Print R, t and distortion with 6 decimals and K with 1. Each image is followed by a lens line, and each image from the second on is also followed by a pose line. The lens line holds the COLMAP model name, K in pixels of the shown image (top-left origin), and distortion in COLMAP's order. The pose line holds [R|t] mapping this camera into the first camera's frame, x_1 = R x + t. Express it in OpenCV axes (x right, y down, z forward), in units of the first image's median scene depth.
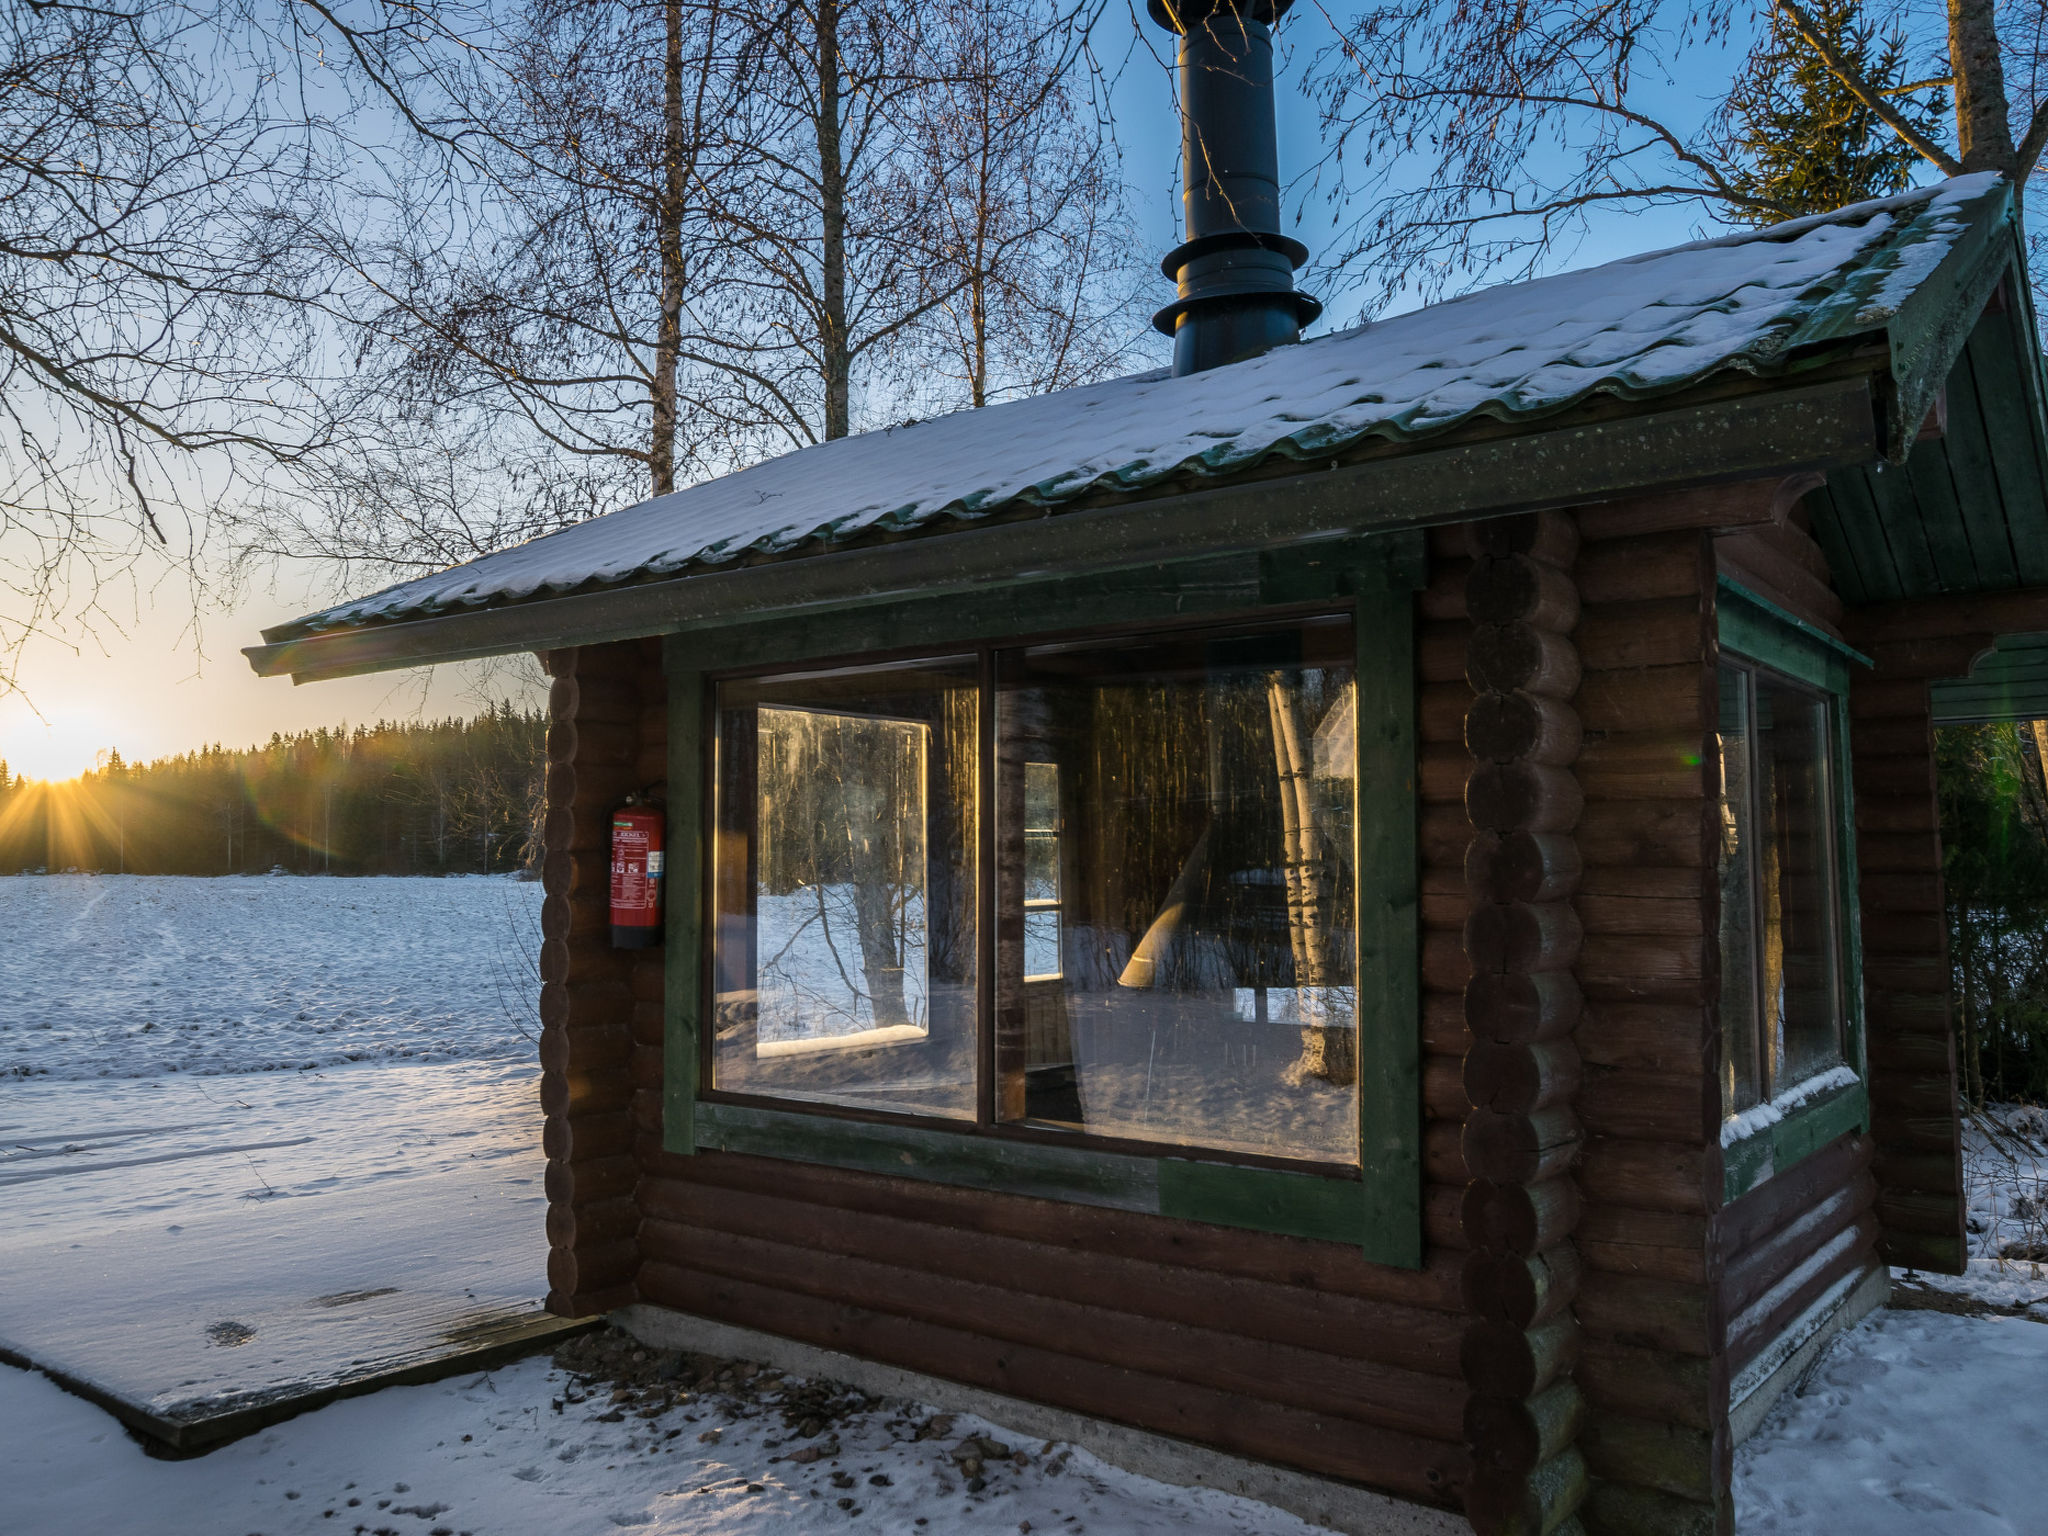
lens RADIAL K [[1589.7, 0, 1024.0], [0, 1589.7, 768.0], [0, 0, 1]] dist [0.015334, 0.007455]
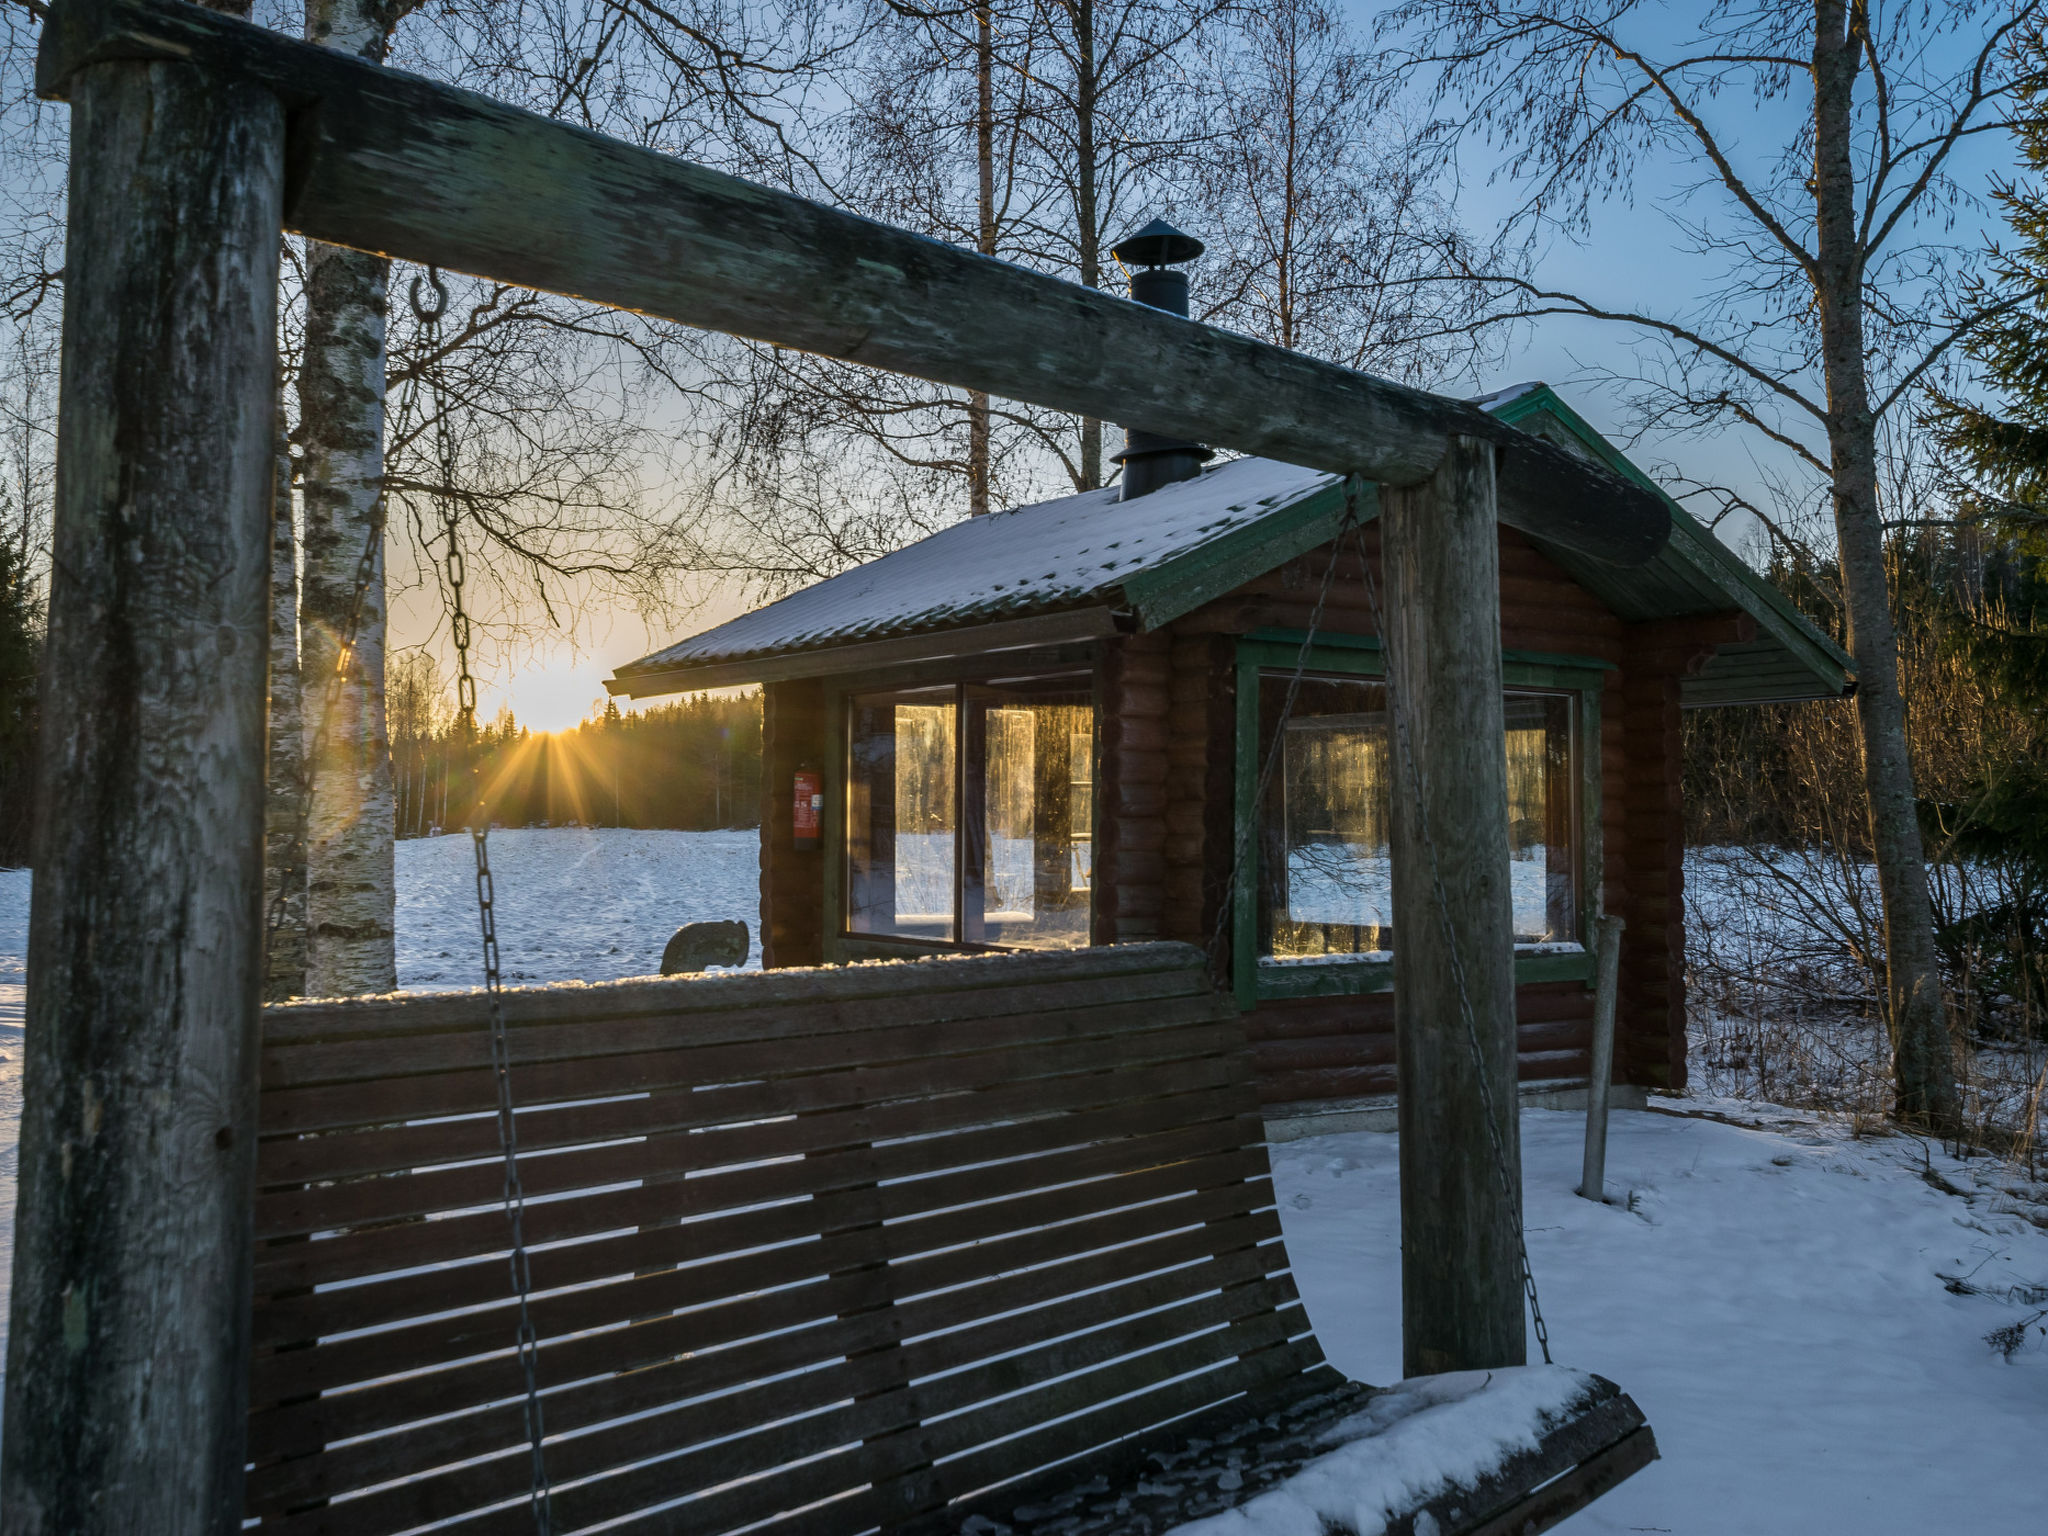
lens RADIAL K [[1794.4, 0, 1024.0], [0, 1794.4, 768.0], [0, 0, 1]] dist [0.007308, 0.265662]
pose [[0.958620, -0.001221, -0.284685, 0.393169], [0.009776, 0.999542, 0.028630, -0.021693], [0.284520, -0.030228, 0.958193, -0.583616]]
